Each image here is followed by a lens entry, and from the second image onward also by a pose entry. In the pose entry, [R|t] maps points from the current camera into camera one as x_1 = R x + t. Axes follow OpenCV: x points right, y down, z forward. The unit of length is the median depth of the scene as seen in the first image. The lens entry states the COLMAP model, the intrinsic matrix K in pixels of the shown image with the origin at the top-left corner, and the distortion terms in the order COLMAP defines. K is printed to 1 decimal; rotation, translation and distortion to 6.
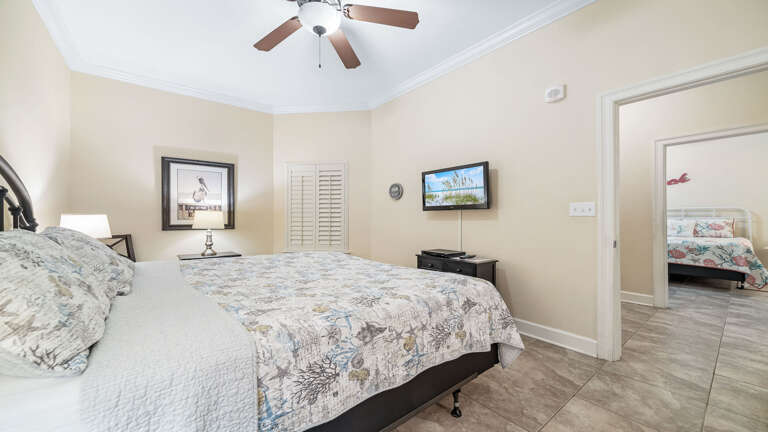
lens RADIAL K [[302.6, 0, 386.9], [0, 302.6, 217.7], [0, 0, 1]] dist [0.011649, -0.000422]
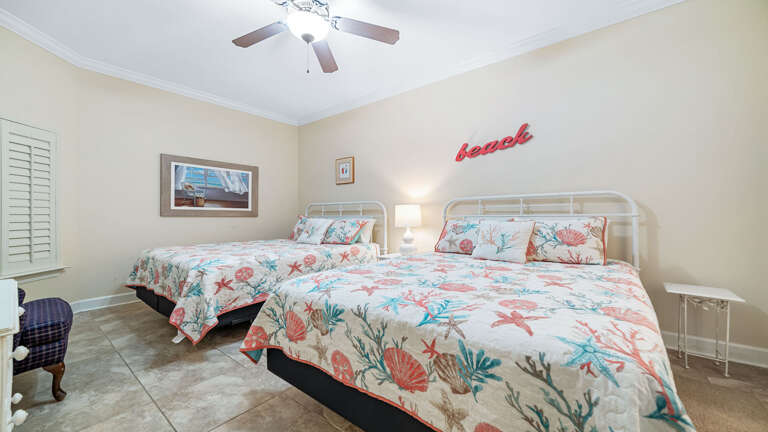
lens RADIAL K [[302.6, 0, 383.7], [0, 302.6, 216.6], [0, 0, 1]] dist [0.011649, -0.000422]
pose [[0.978835, 0.000401, 0.204650, 0.727512], [-0.001033, 0.999995, 0.002981, 0.000743], [-0.204648, -0.003129, 0.978831, 0.636712]]
